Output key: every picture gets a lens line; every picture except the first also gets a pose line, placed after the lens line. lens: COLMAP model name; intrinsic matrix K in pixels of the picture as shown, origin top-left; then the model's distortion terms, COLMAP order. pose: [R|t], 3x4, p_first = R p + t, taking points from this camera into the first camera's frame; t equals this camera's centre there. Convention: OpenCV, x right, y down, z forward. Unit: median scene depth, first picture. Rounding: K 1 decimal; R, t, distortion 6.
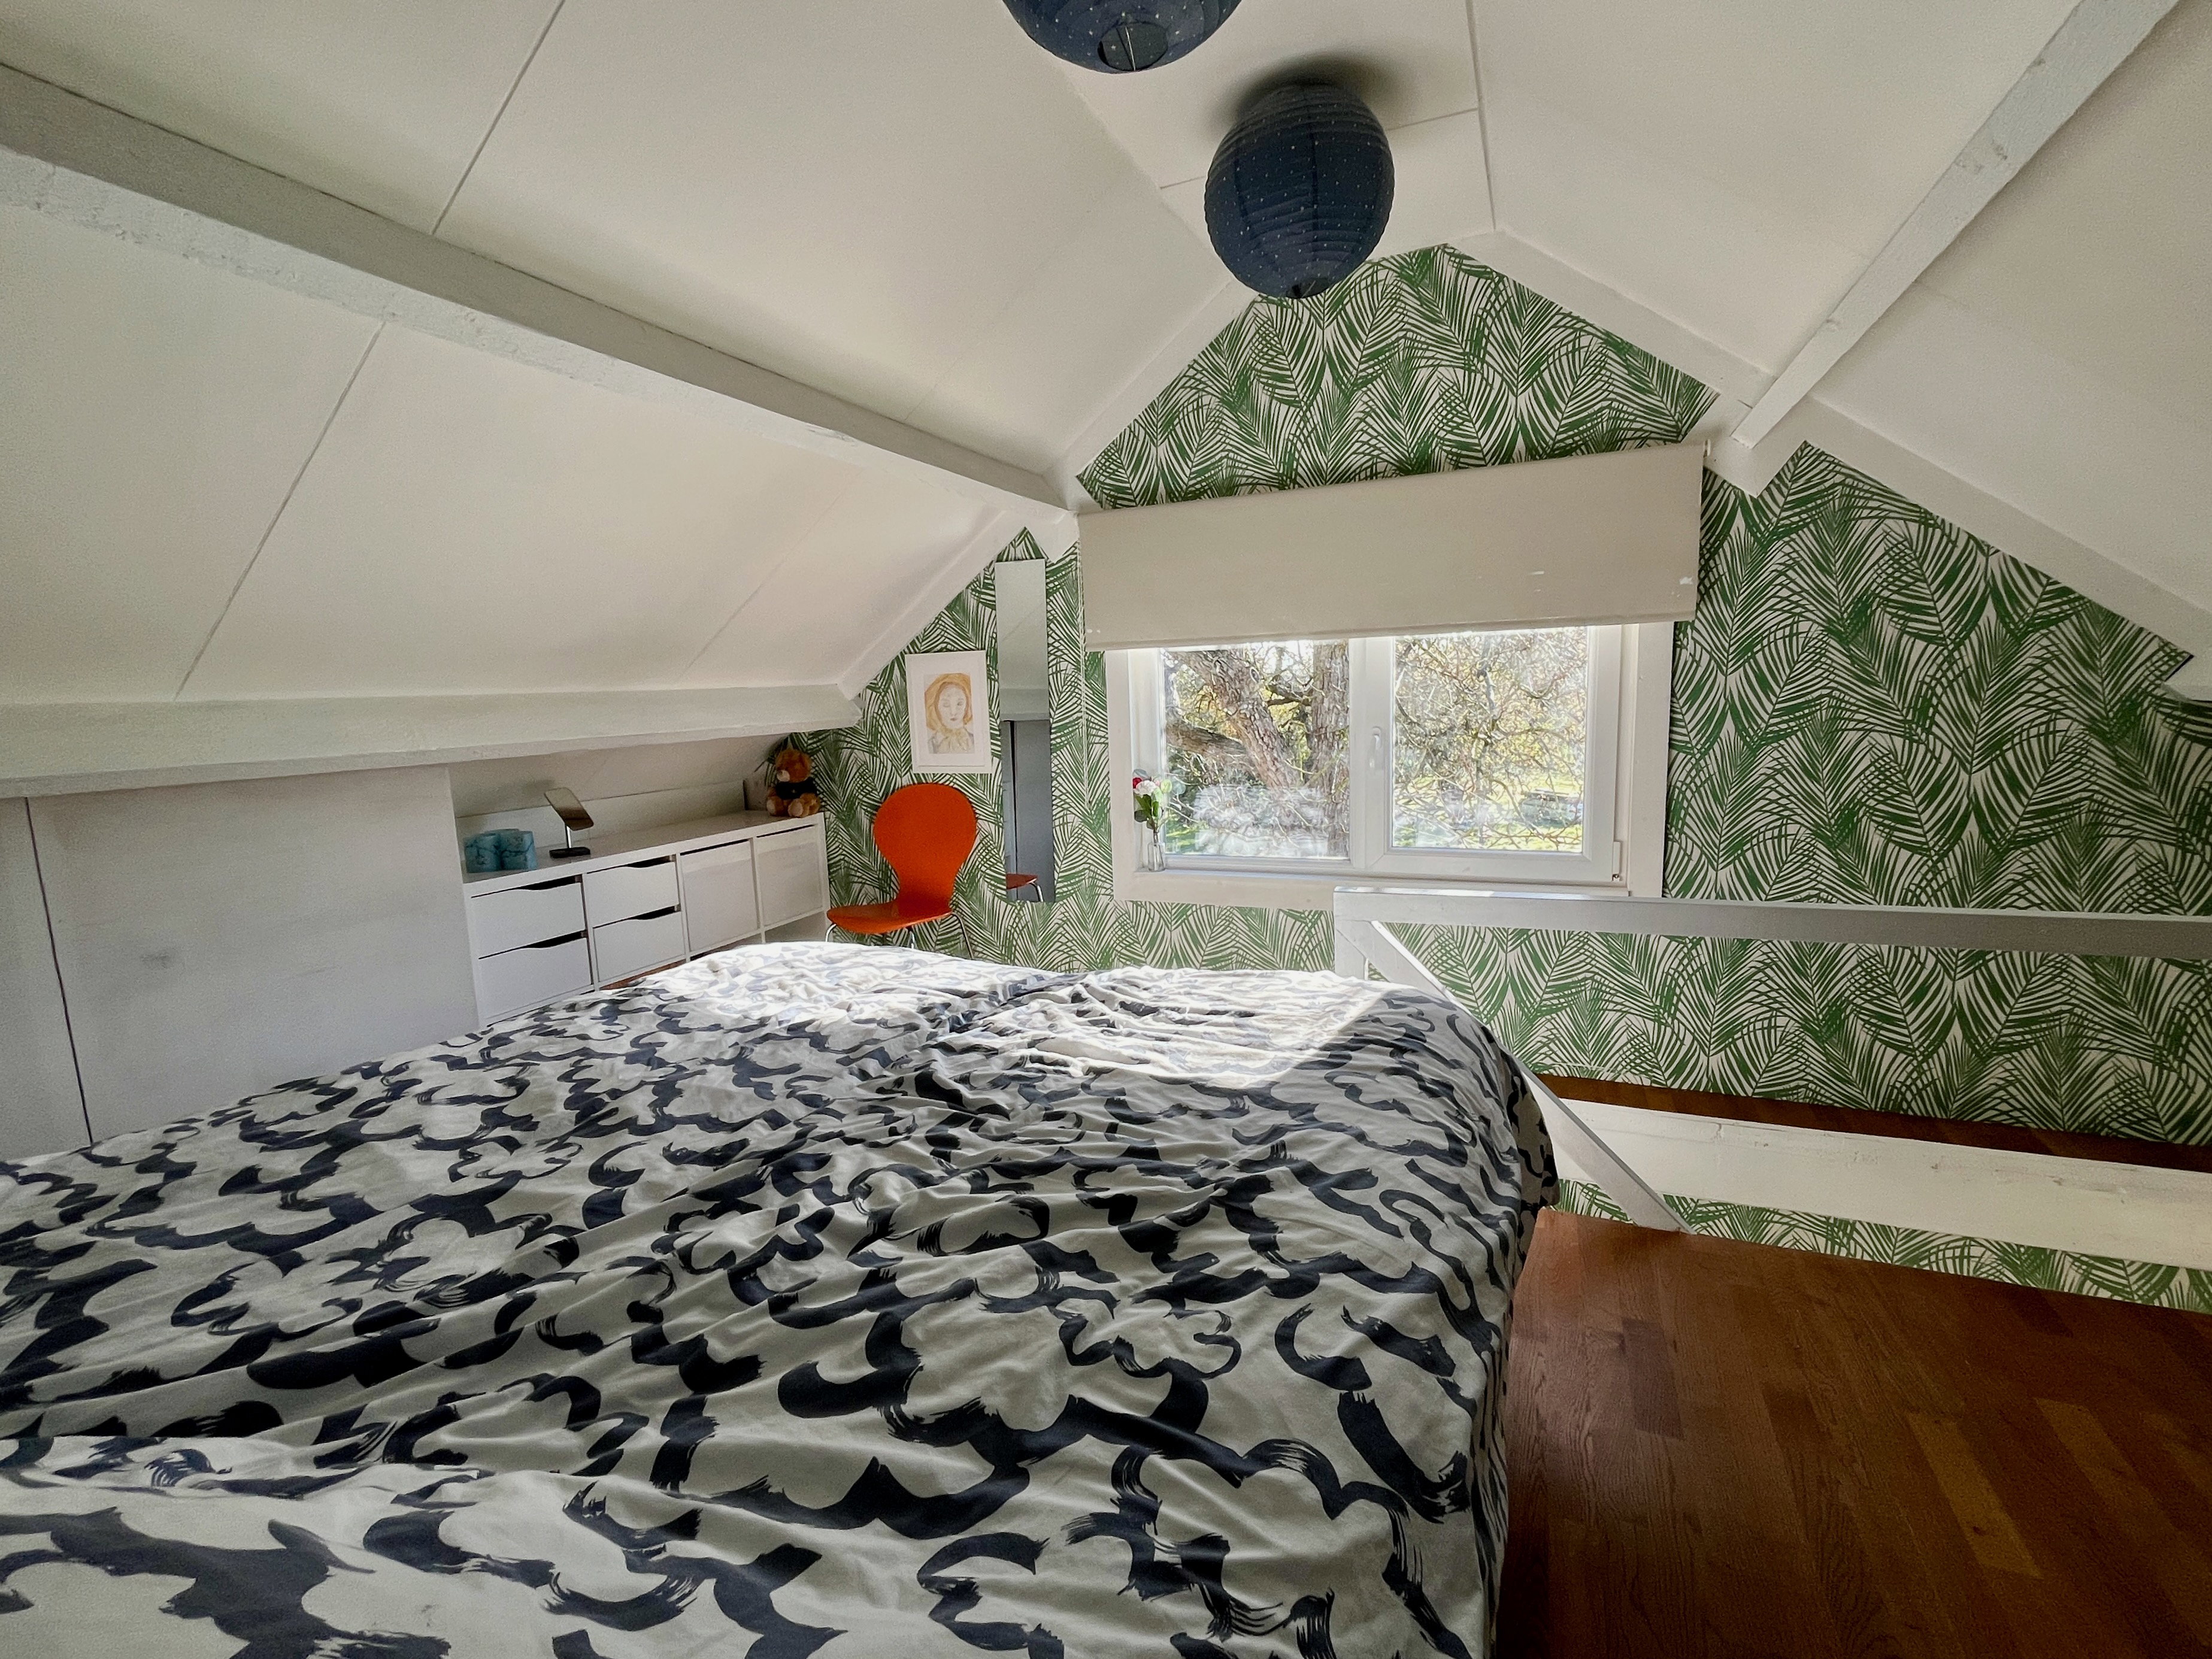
lens RADIAL K [[942.1, 0, 1118.7], [0, 942.1, 827.7], [0, 0, 1]] dist [-0.001191, -0.000543]
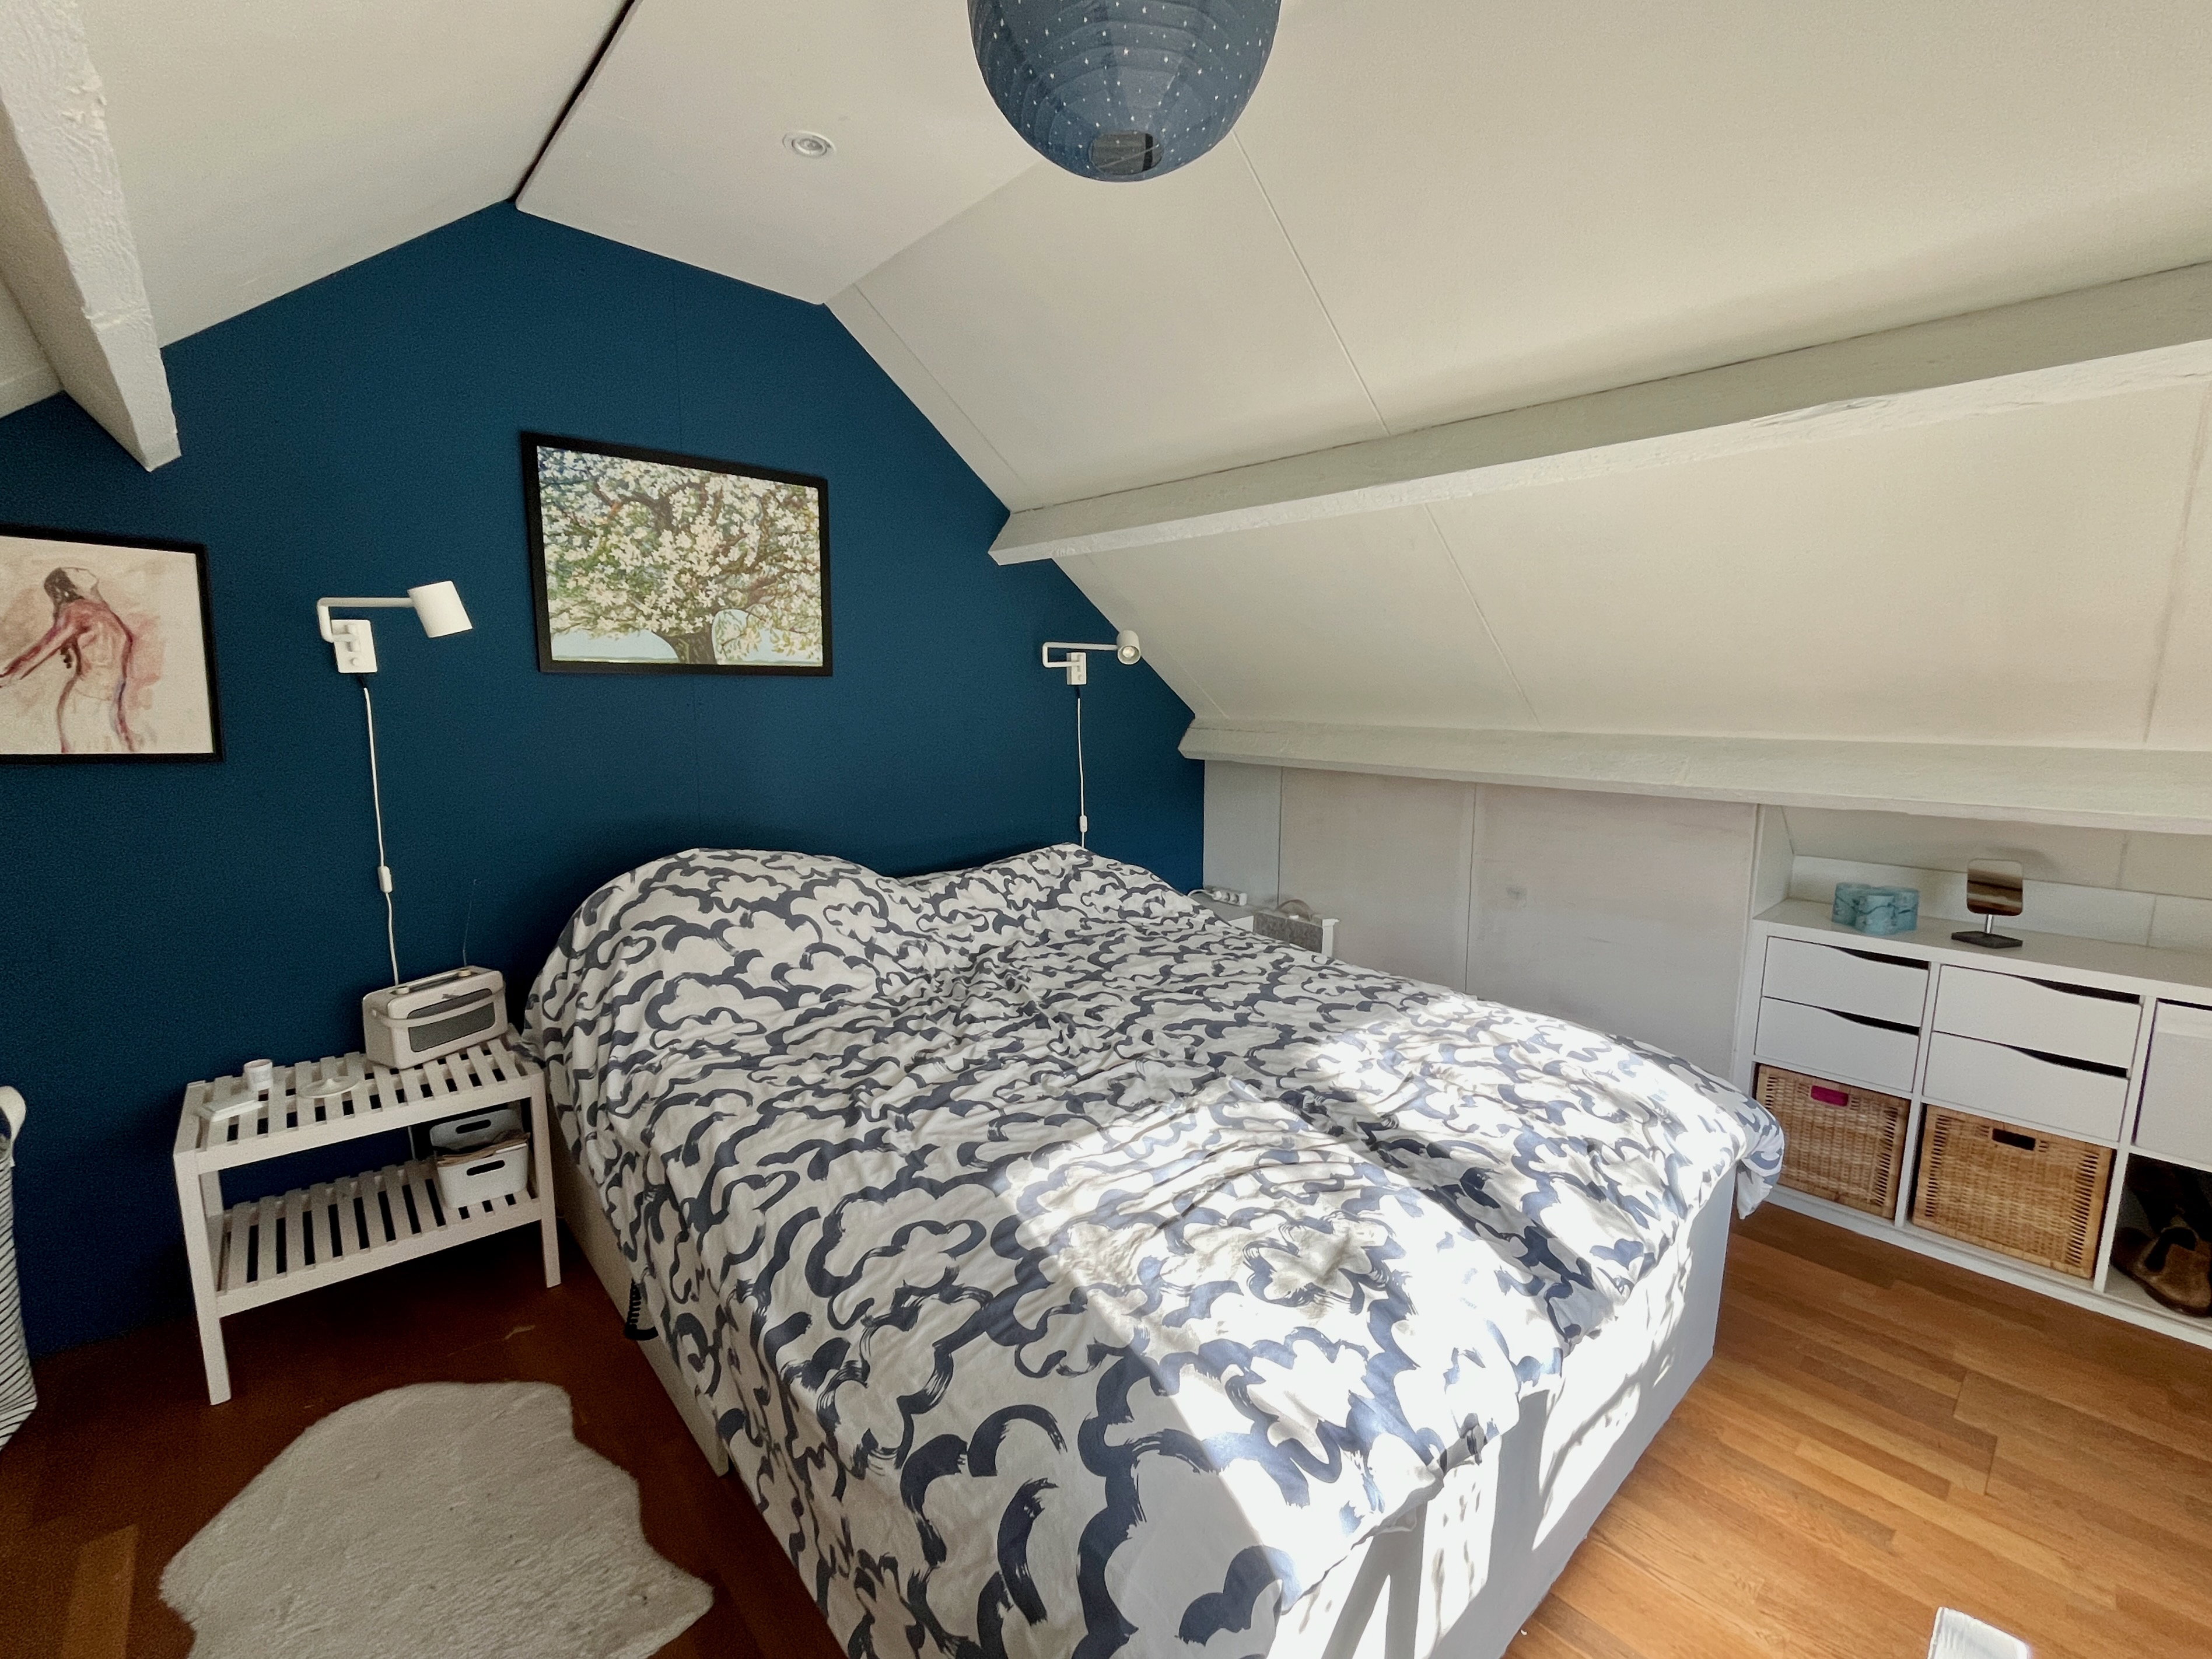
lens RADIAL K [[942.0, 0, 1118.7], [0, 942.0, 827.7], [0, 0, 1]] dist [-0.001191, -0.000543]
pose [[-0.392936, 0.158783, -0.905754, 1.035273], [-0.130908, 0.965289, 0.226010, -0.375137], [0.910200, 0.207378, -0.358511, 1.506427]]
